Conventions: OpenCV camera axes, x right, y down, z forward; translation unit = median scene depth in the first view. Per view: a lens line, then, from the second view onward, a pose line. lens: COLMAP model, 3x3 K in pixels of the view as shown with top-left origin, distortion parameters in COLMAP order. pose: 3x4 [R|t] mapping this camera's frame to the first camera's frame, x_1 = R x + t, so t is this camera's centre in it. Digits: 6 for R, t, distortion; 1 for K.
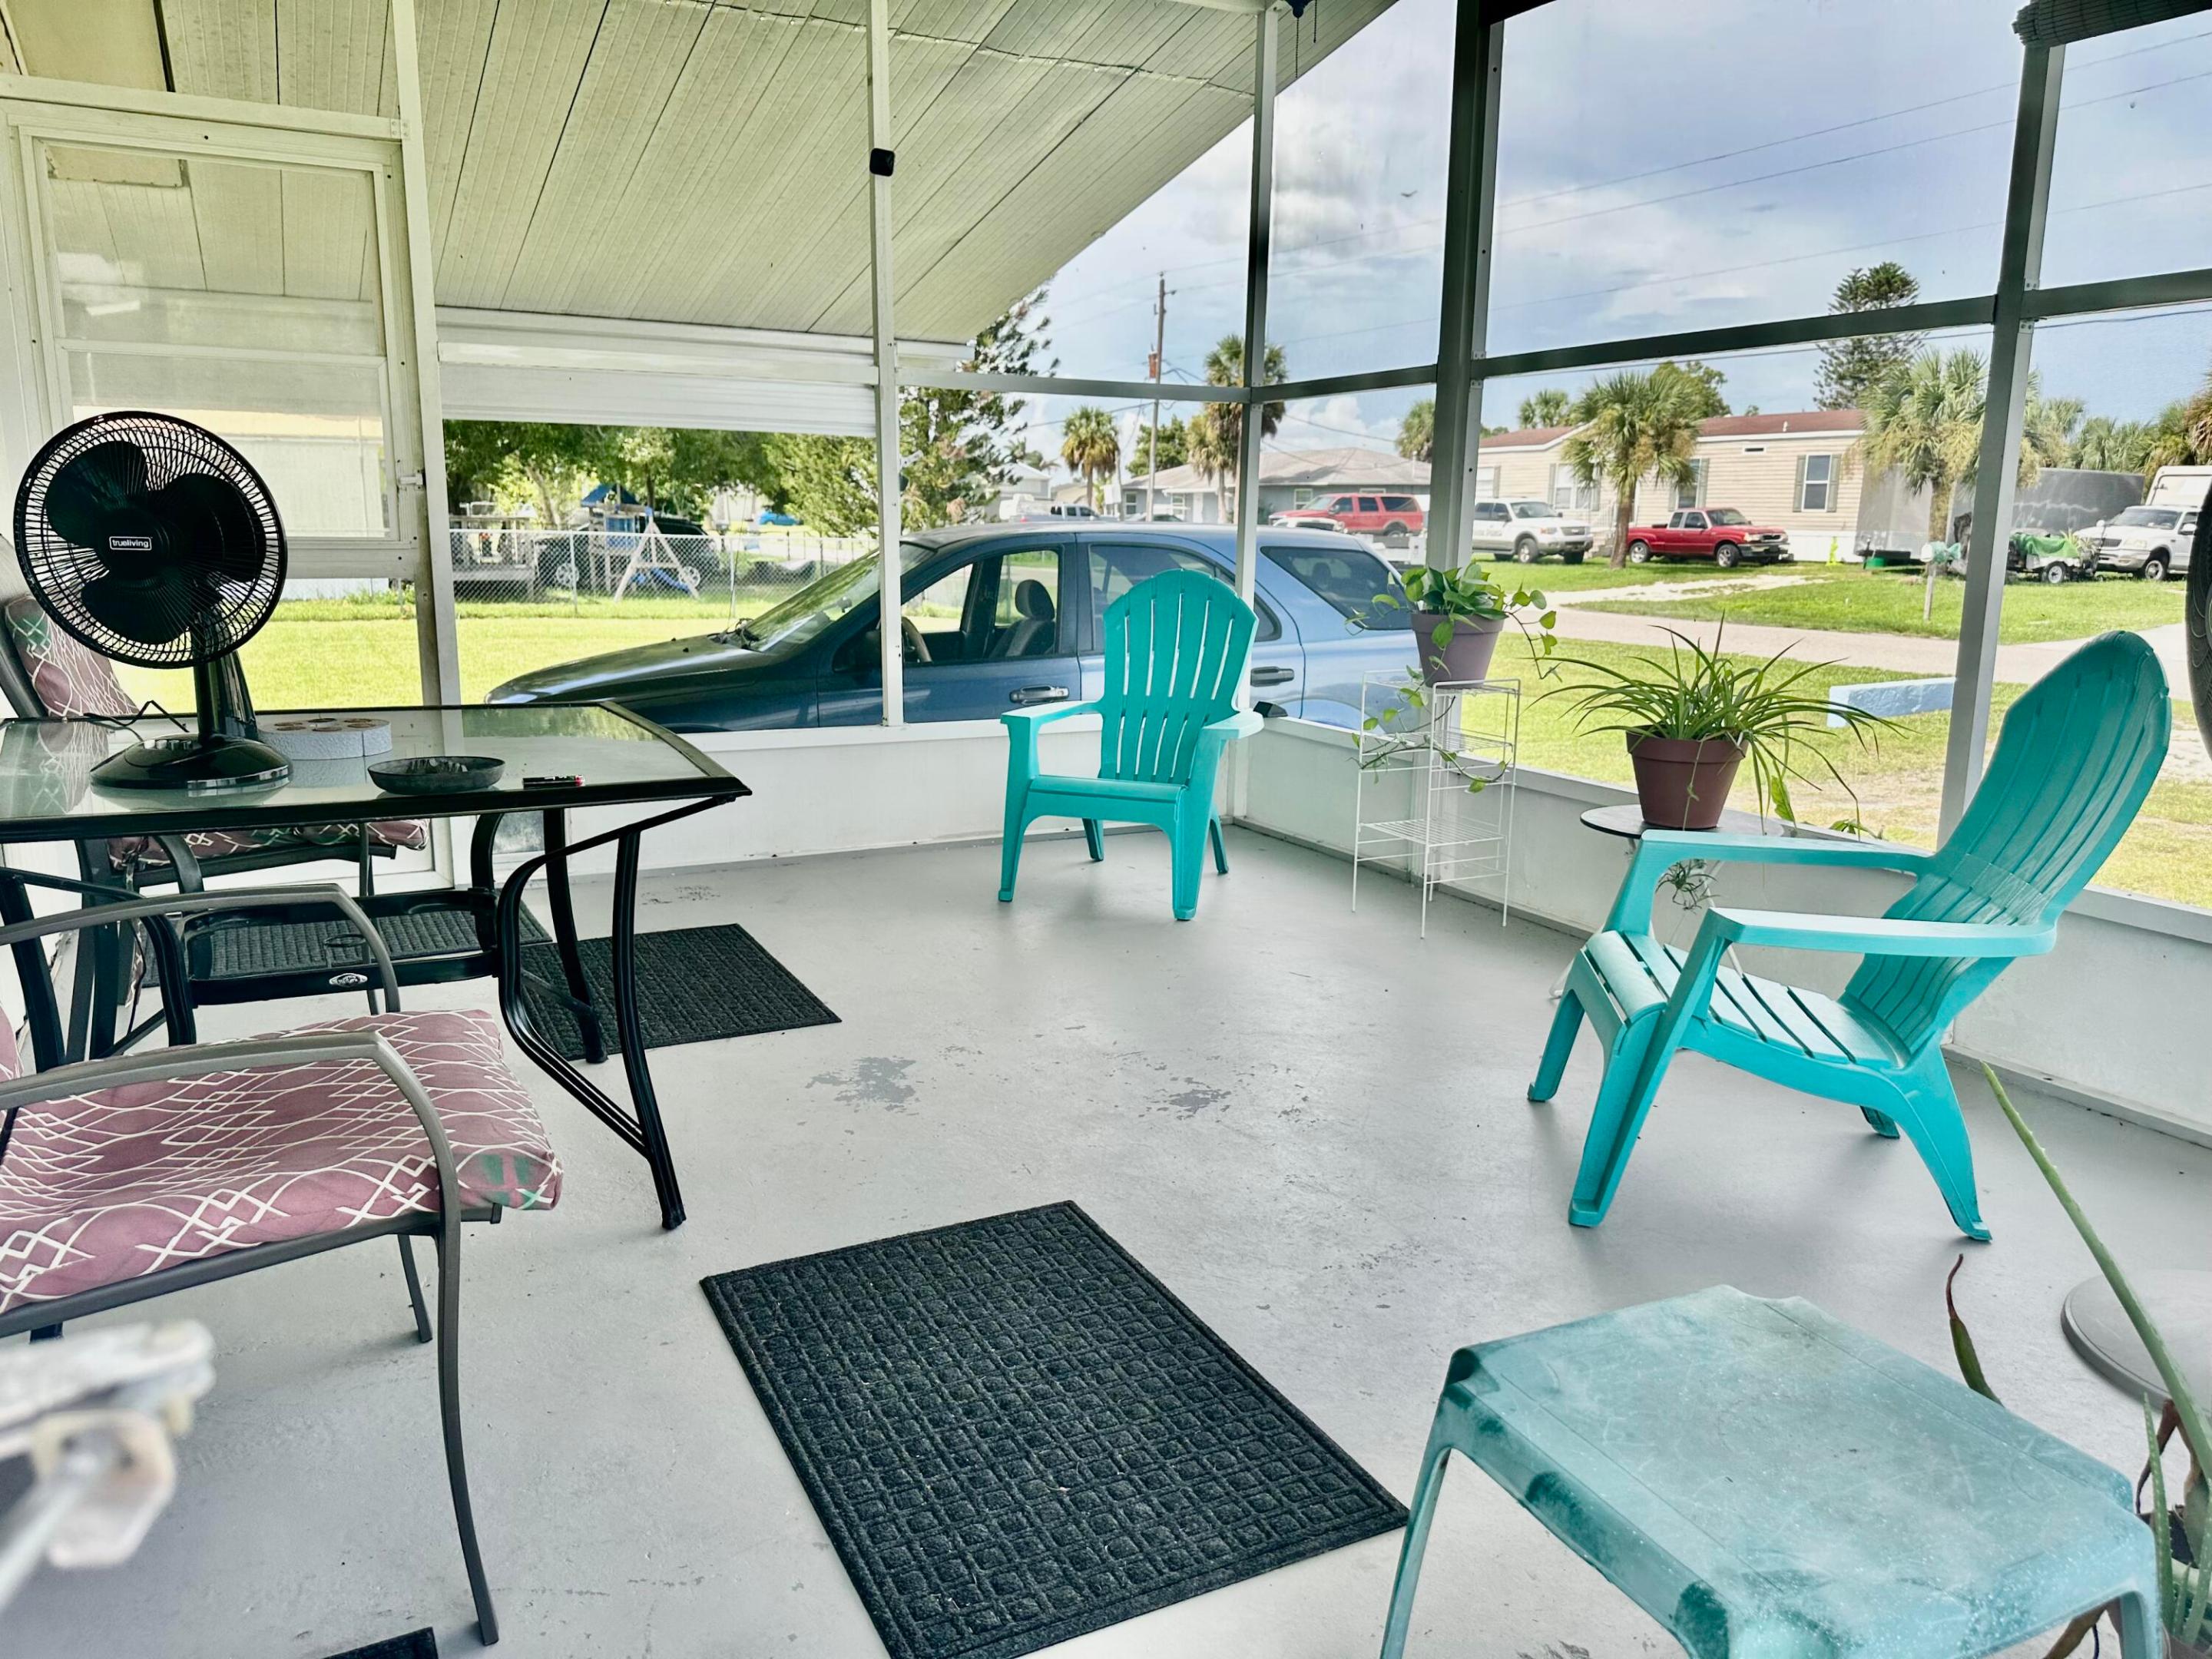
lens RADIAL K [[1544.4, 0, 1106.0], [0, 1544.4, 830.0], [0, 0, 1]] dist [0.002857, 0.000089]
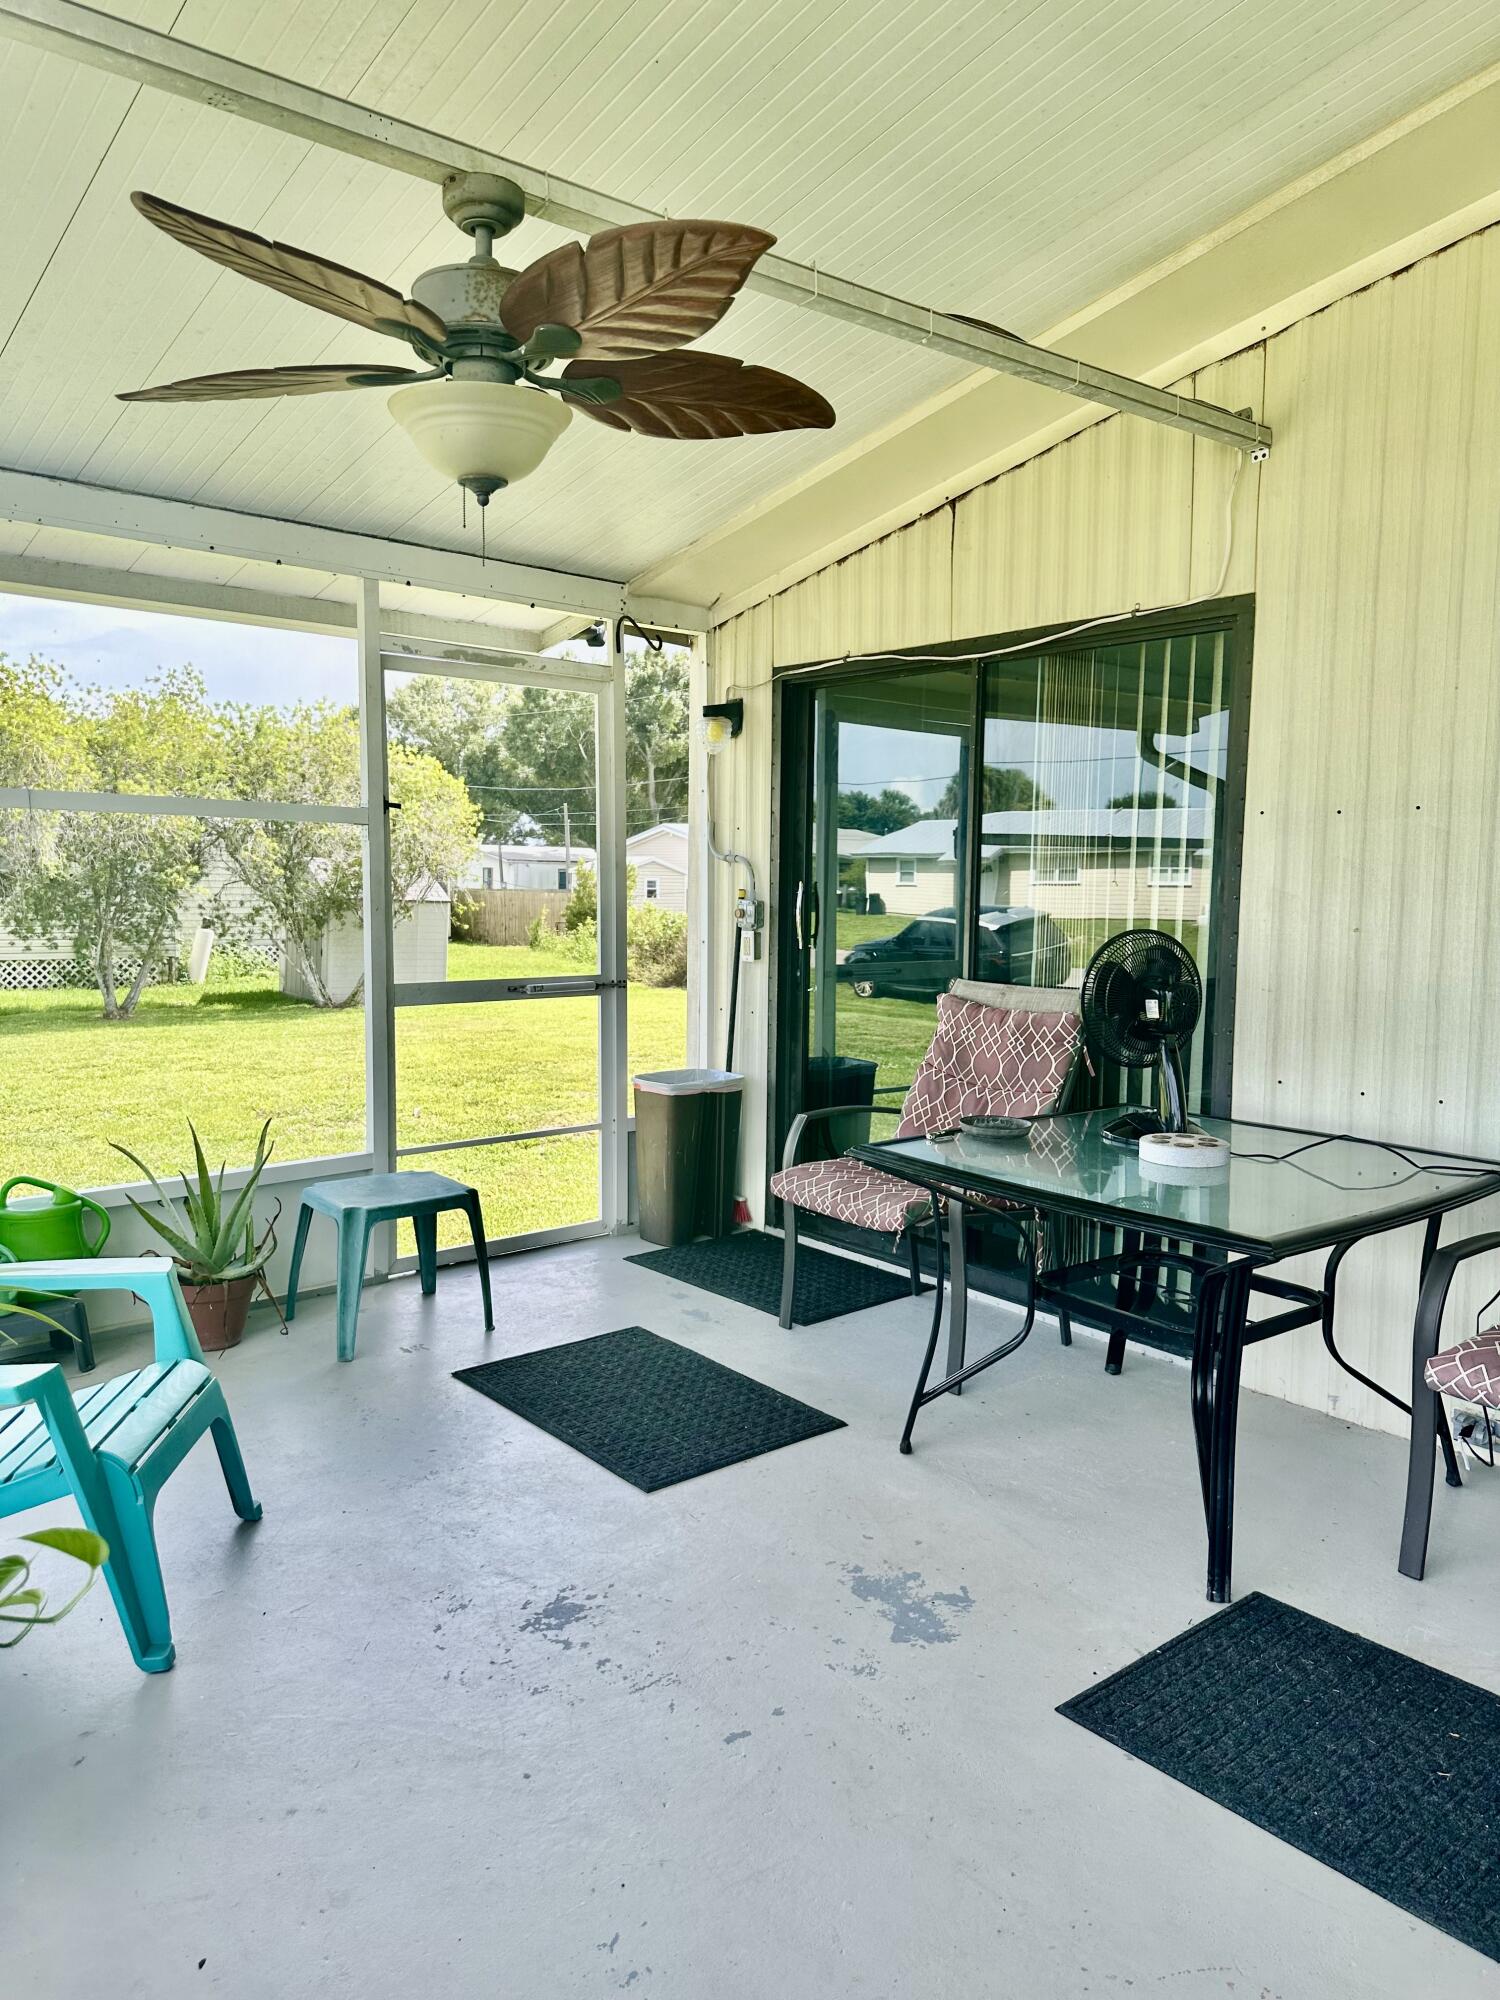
lens RADIAL K [[1396.4, 0, 751.5], [0, 1396.4, 1000.0], [0, 0, 1]] dist [0.002857, 0.000089]
pose [[-0.975923, -0.003536, -0.218088, 0.129046], [-0.066222, 0.957475, 0.280814, -0.424981], [0.207821, 0.288495, -0.934656, 1.698488]]
